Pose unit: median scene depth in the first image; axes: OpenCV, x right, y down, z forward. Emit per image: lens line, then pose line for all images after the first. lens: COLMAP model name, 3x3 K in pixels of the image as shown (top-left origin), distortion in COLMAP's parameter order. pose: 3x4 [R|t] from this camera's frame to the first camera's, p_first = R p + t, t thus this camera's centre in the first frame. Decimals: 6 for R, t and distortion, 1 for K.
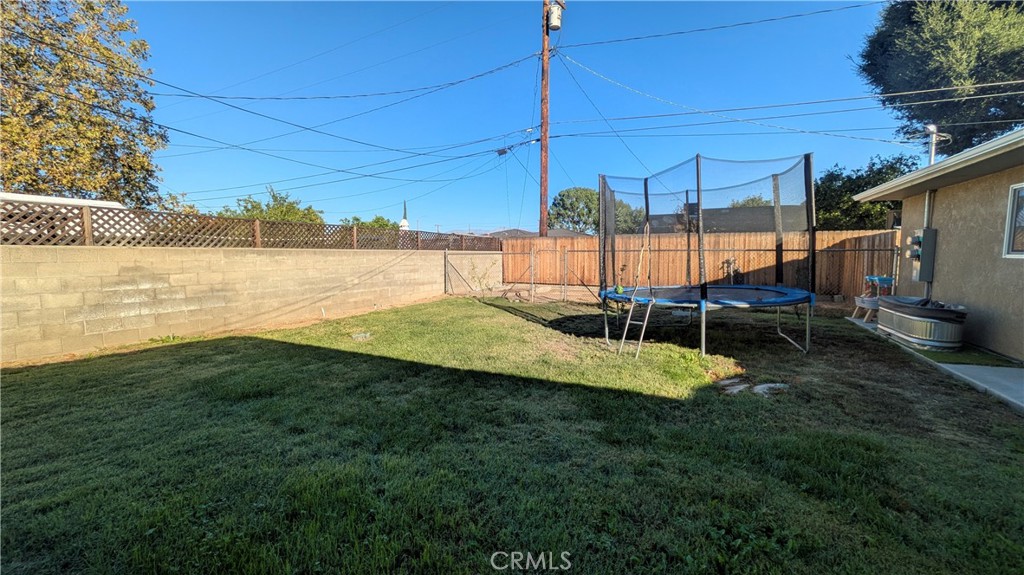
lens RADIAL K [[401.4, 0, 509.6], [0, 401.4, 282.5], [0, 0, 1]] dist [0.004681, -0.000974]
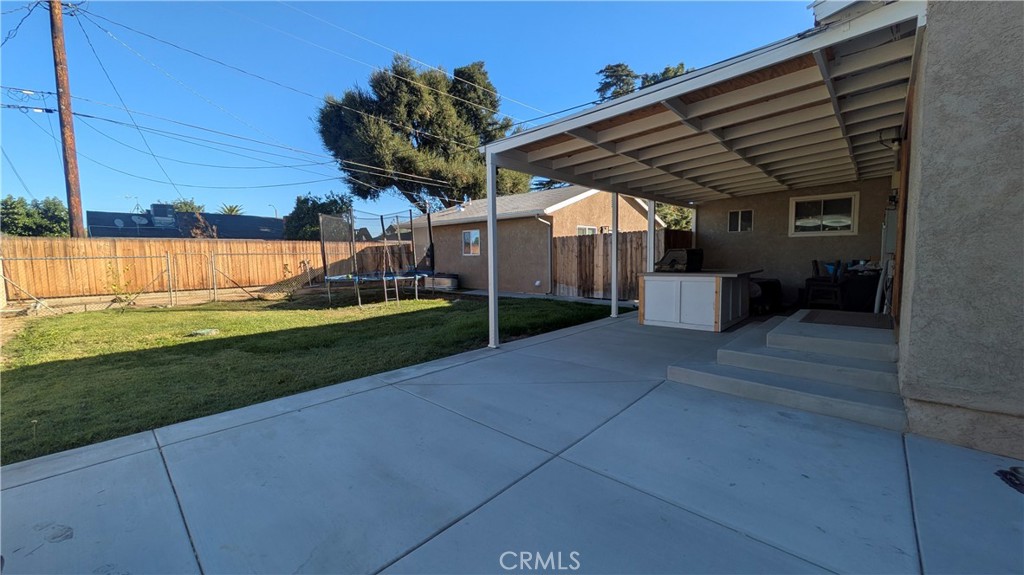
lens RADIAL K [[401.4, 0, 510.5], [0, 401.4, 286.8], [0, 0, 1]] dist [0.004681, -0.000974]
pose [[0.262240, -0.081893, 0.961521, -0.588022], [0.082876, 0.994623, 0.062109, 0.004802], [-0.961437, 0.063400, 0.267617, -0.036778]]
